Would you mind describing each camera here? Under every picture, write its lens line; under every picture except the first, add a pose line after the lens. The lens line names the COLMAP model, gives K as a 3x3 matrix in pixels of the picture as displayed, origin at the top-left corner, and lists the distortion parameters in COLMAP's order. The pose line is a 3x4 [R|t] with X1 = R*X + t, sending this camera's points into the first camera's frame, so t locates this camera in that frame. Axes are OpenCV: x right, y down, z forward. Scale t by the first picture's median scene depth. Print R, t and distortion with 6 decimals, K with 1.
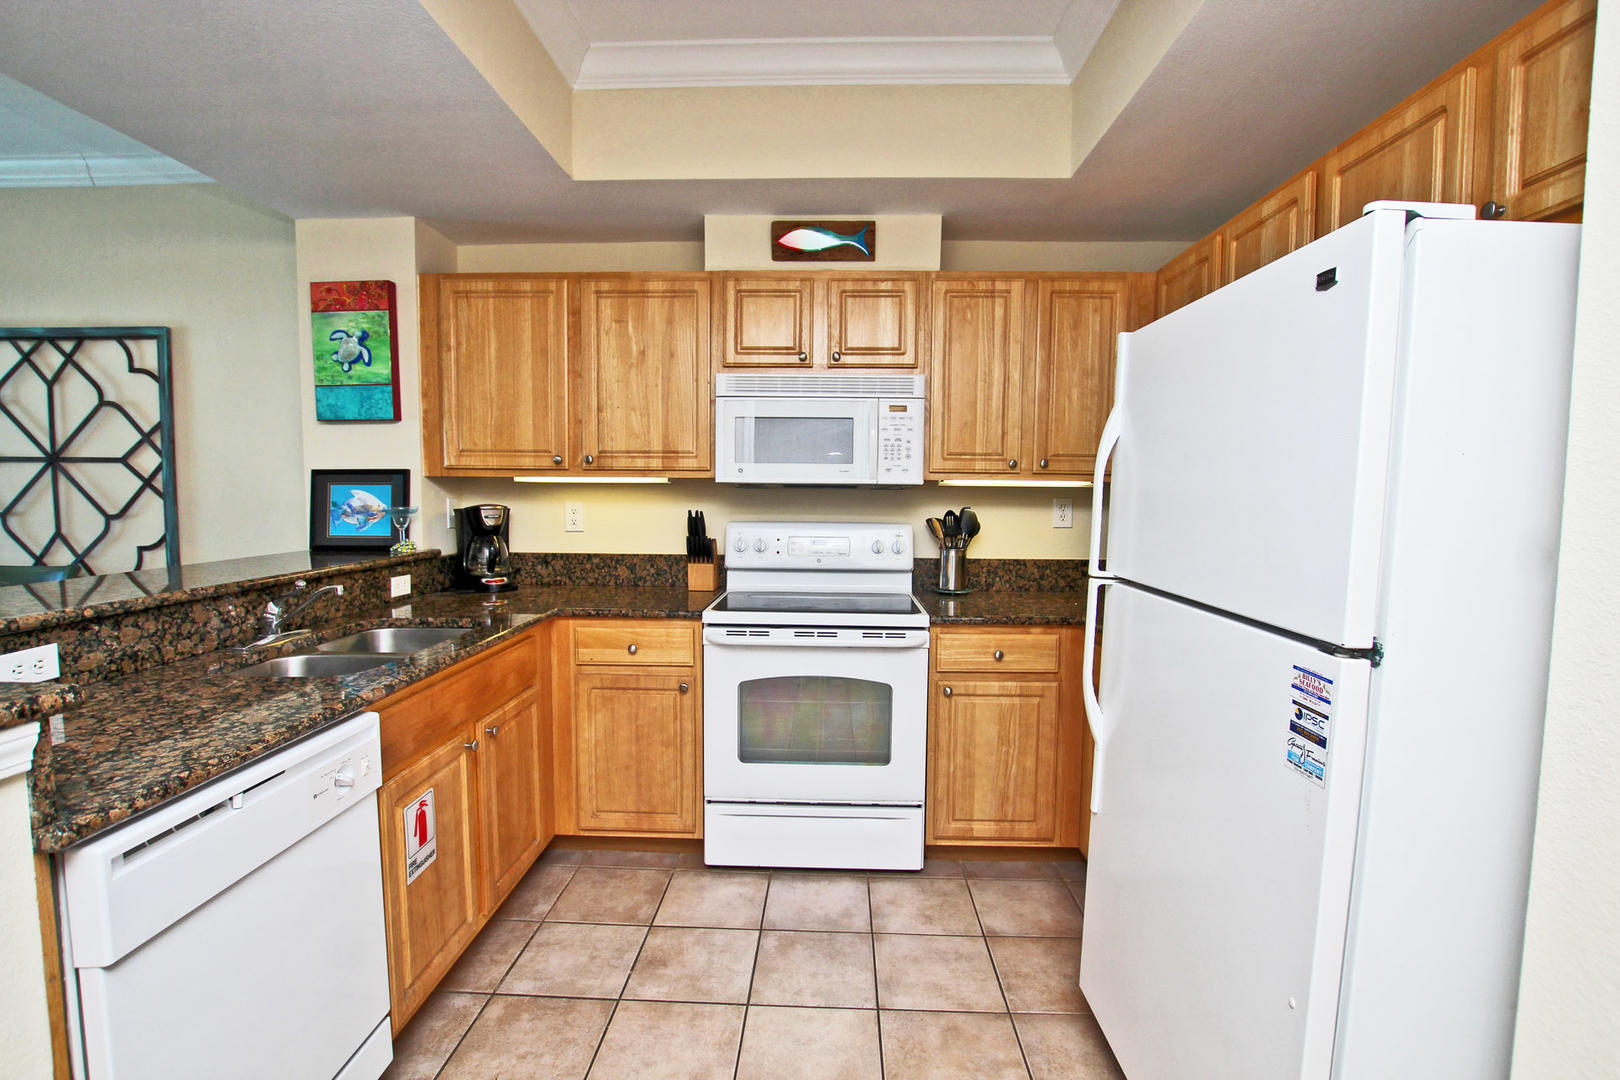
lens RADIAL K [[746.8, 0, 812.1], [0, 746.8, 540.6], [0, 0, 1]] dist [-0.029481, 0.000419]
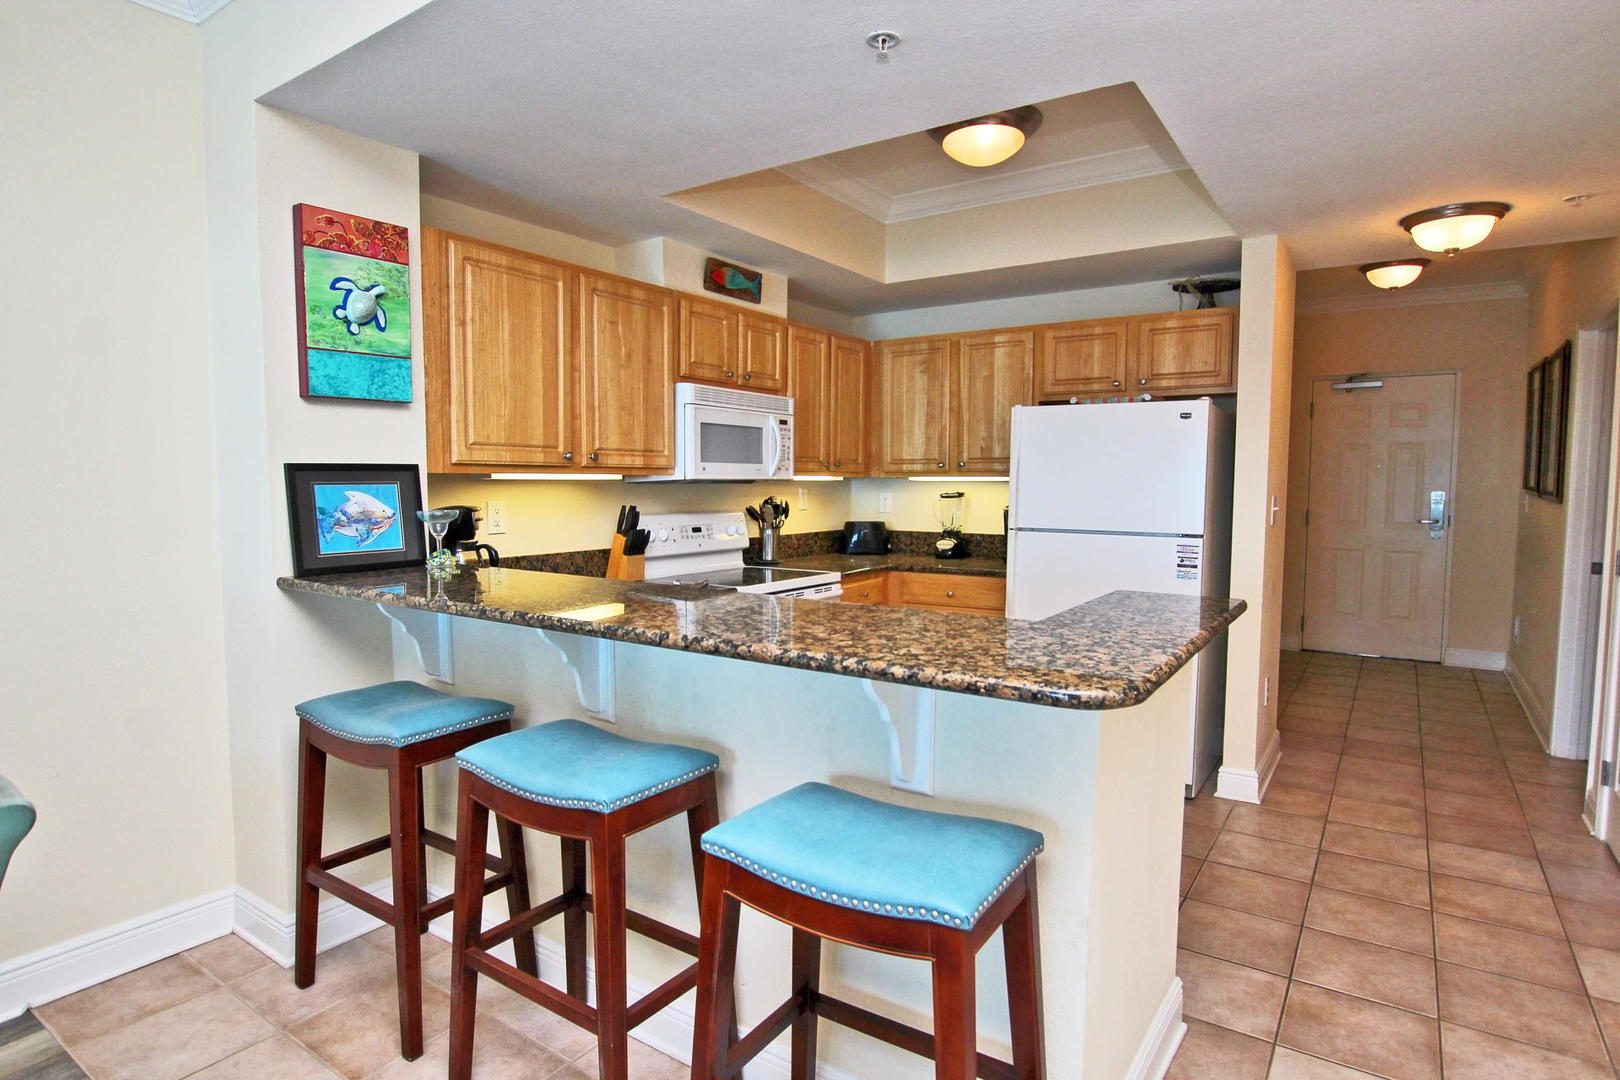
lens RADIAL K [[866.8, 0, 813.5], [0, 866.8, 542.9], [0, 0, 1]] dist [-0.002556, -0.000126]
pose [[0.540024, -0.068202, 0.838881, -1.117334], [0.058936, 0.997329, 0.043144, -0.026663], [-0.839583, 0.026142, 0.542602, 0.126584]]
